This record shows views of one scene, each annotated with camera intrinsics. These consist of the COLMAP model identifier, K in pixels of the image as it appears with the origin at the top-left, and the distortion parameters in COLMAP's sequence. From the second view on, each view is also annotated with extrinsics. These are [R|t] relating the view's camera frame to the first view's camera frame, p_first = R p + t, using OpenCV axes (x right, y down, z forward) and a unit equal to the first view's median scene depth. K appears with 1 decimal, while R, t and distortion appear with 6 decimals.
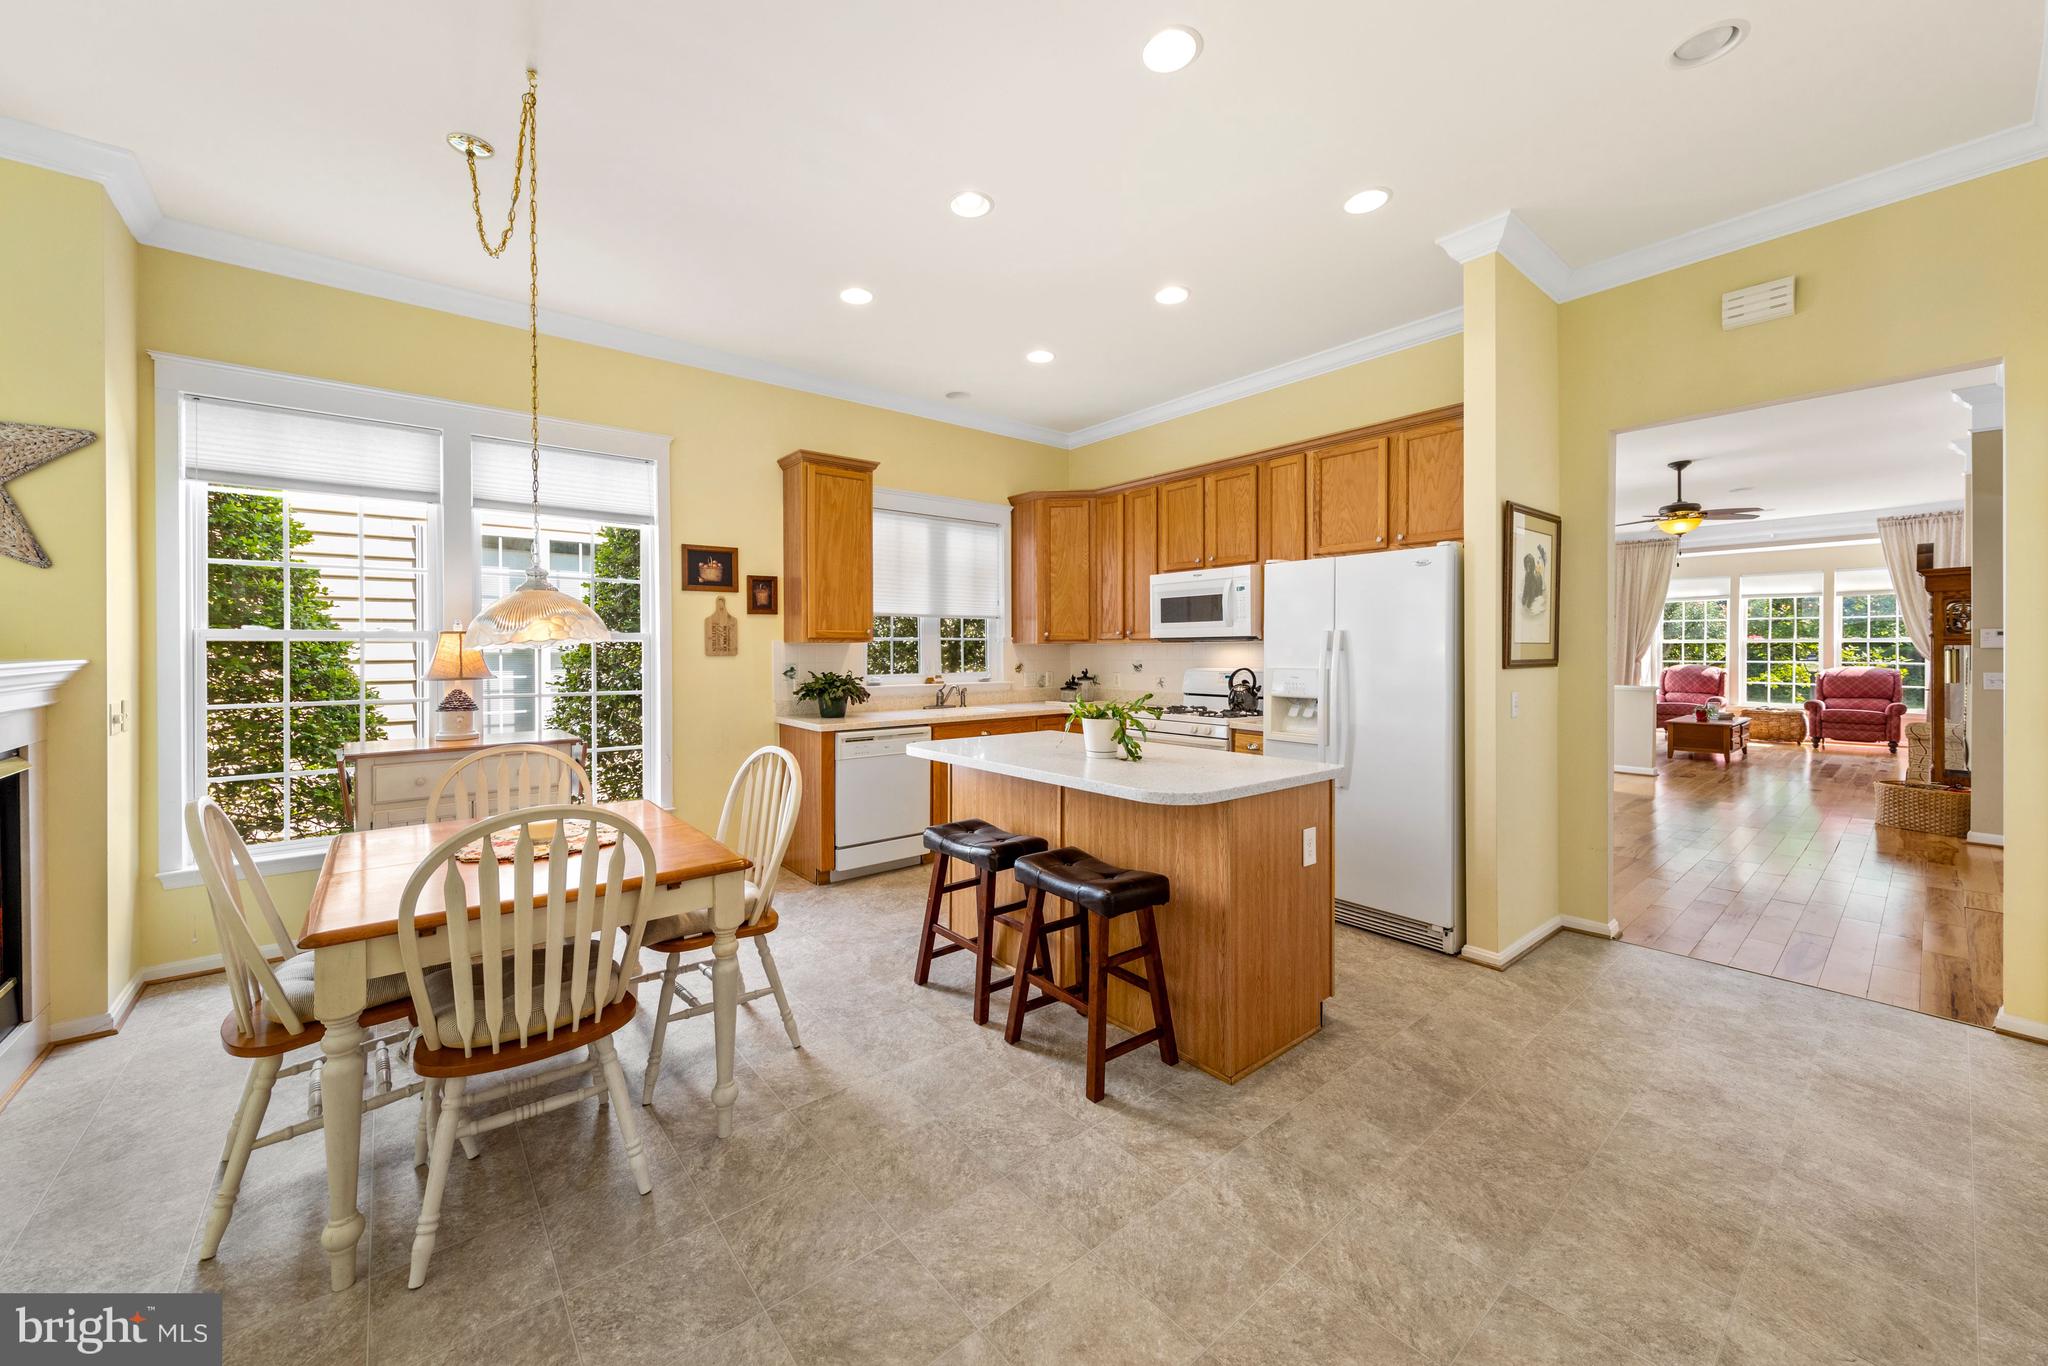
lens RADIAL K [[762.8, 0, 998.8], [0, 762.8, 656.3], [0, 0, 1]] dist [0.007710, -0.000580]
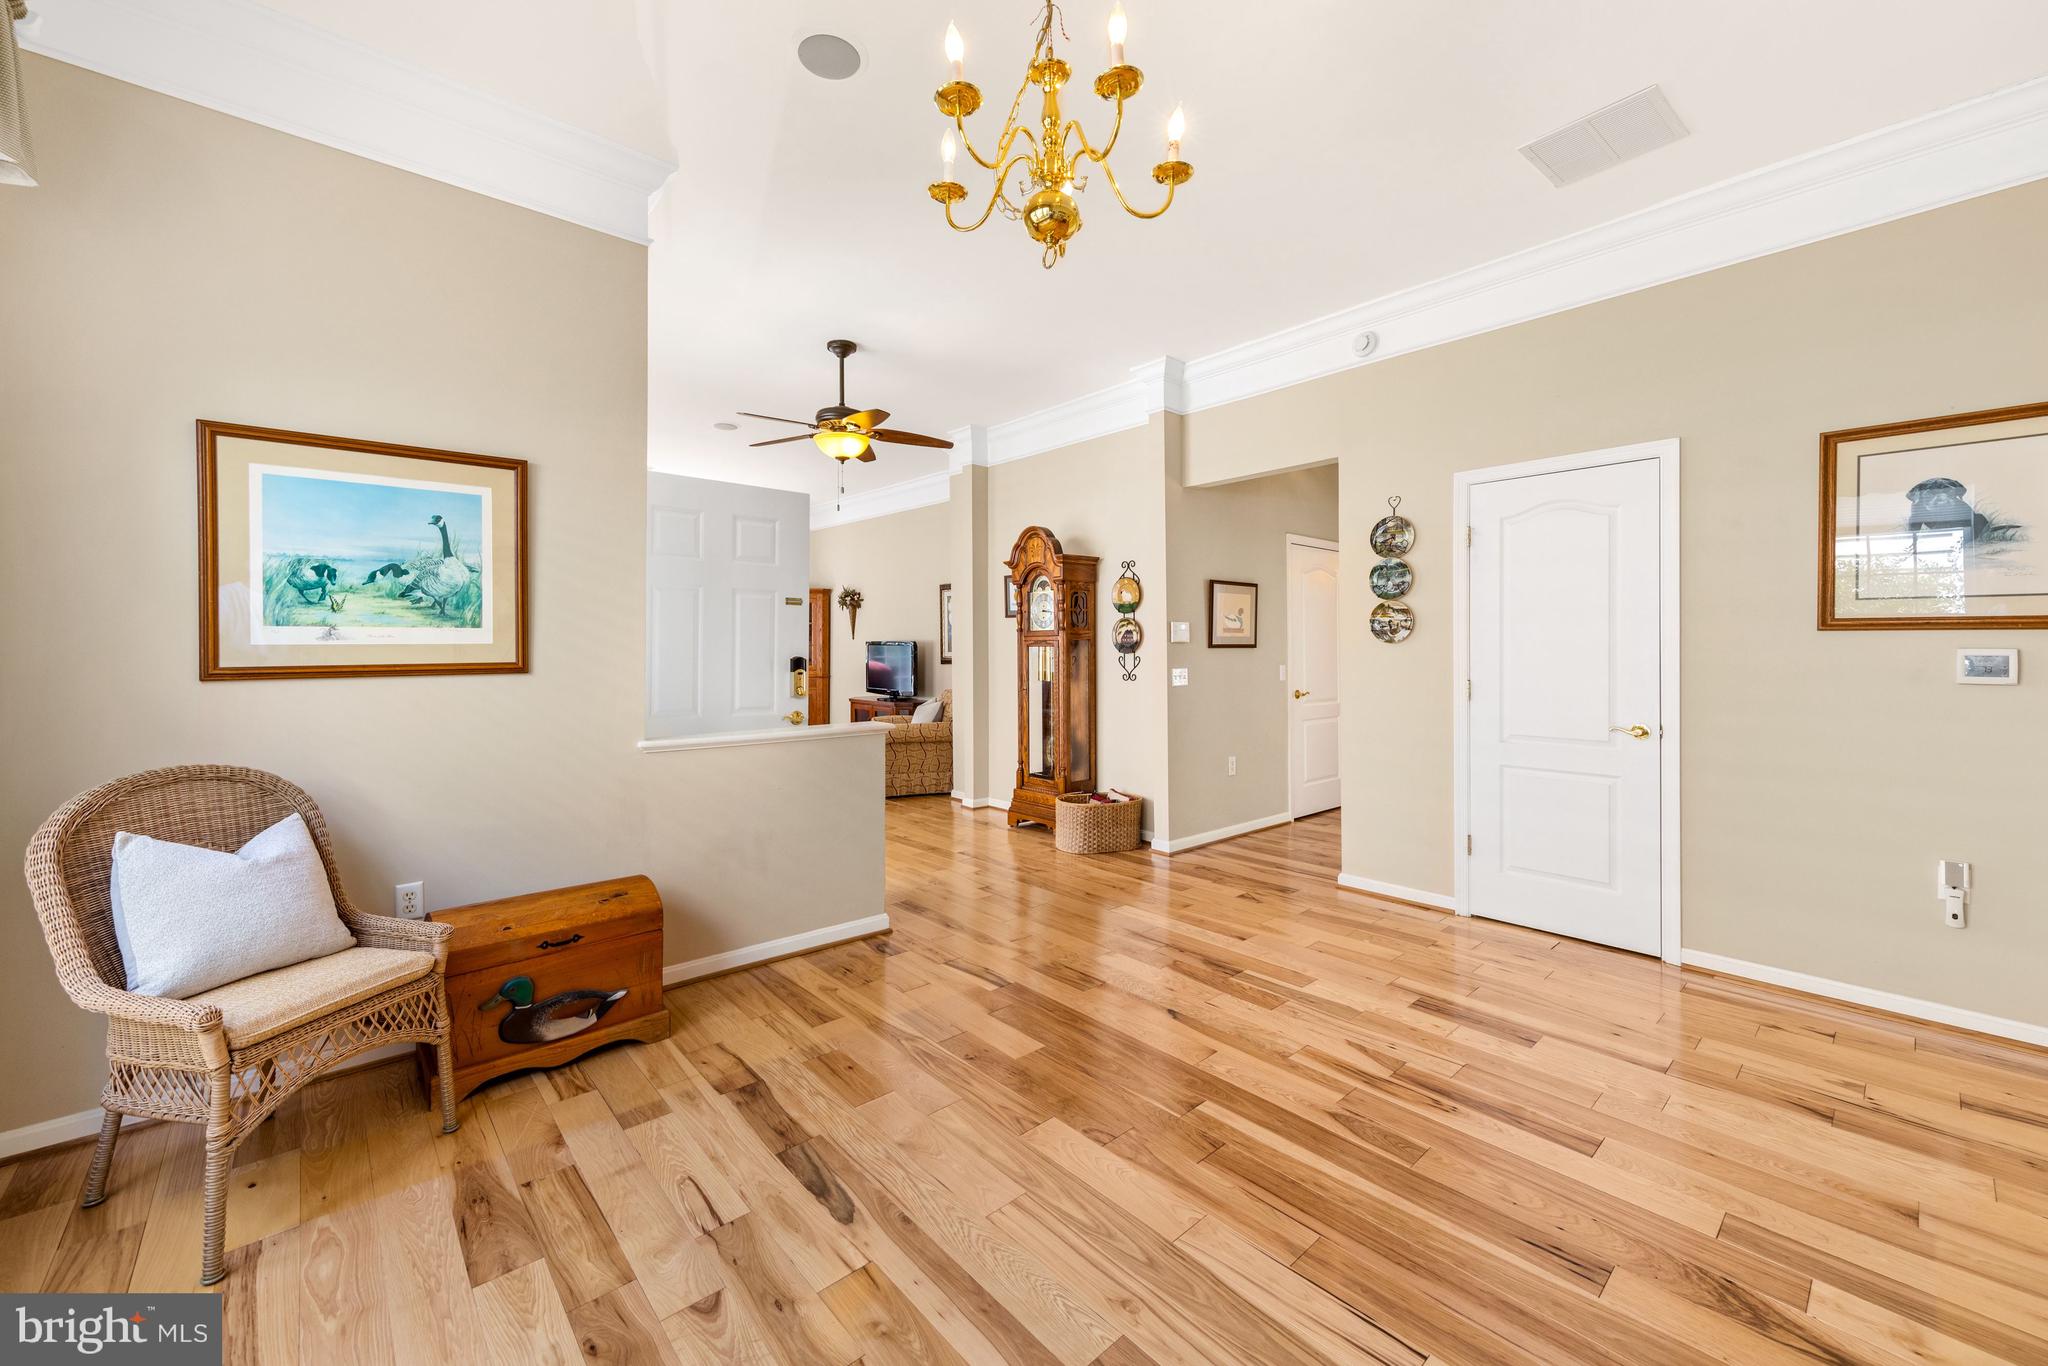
lens RADIAL K [[795.0, 0, 1049.2], [0, 795.0, 649.5], [0, 0, 1]] dist [0.007078, -0.000380]
pose [[-0.067292, 0.003829, 0.997726, 0.162646], [0.007395, 0.999967, -0.003339, -0.000231], [-0.997706, 0.007154, -0.067318, 0.614742]]
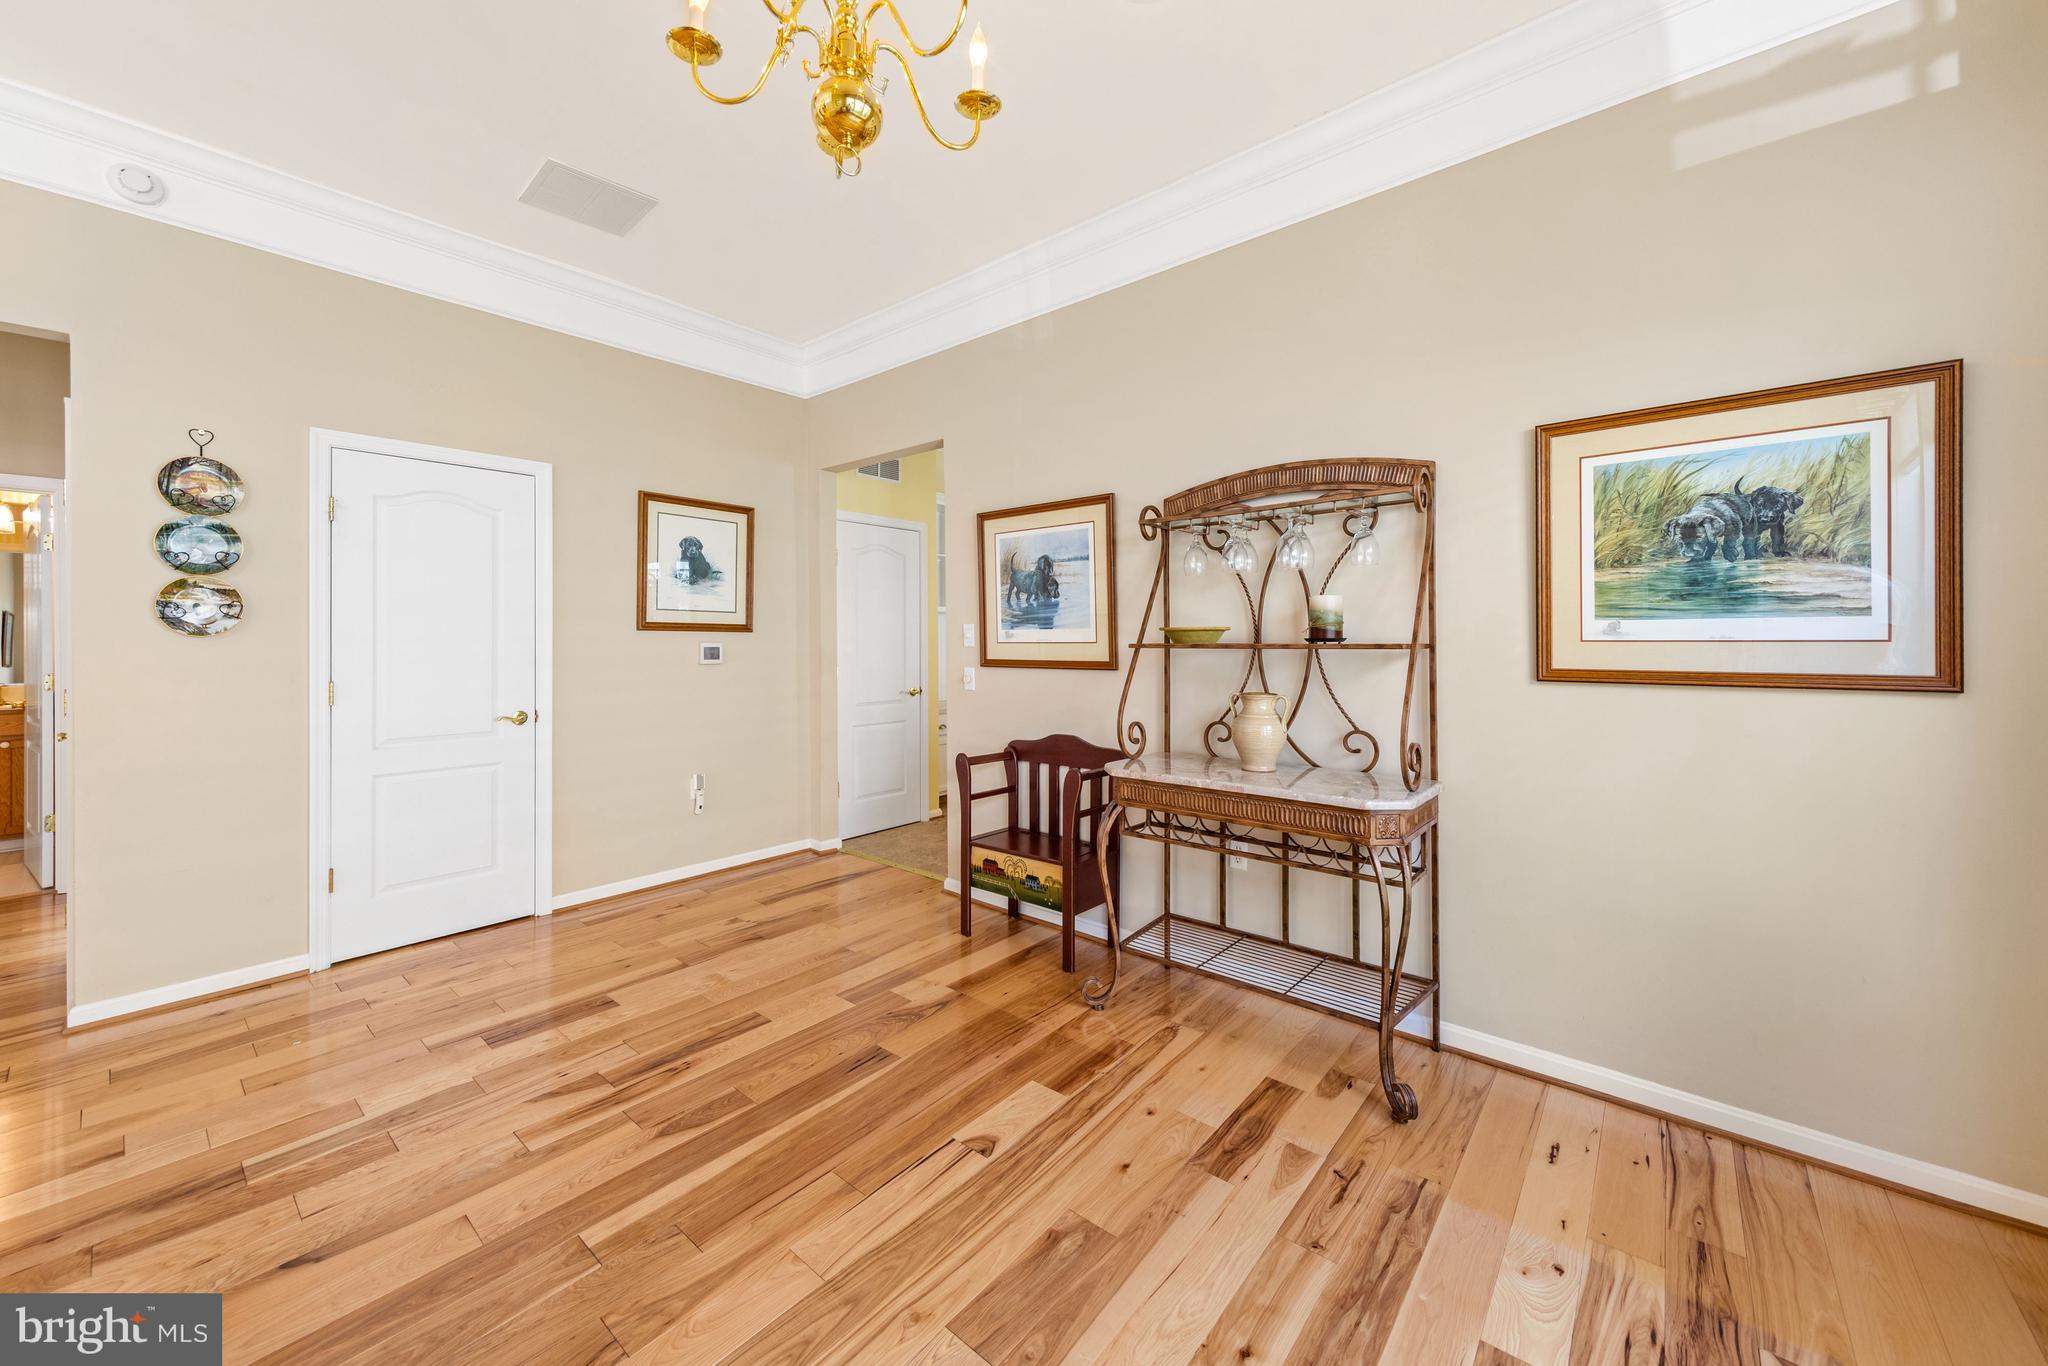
lens RADIAL K [[762.8, 0, 987.2], [0, 762.8, 637.8], [0, 0, 1]] dist [0.007710, -0.000580]
pose [[-0.988716, 0.007351, -0.149621, 0.316890], [0.007016, 0.999972, 0.002769, -0.001962], [0.149637, 0.001688, -0.988740, 0.729622]]
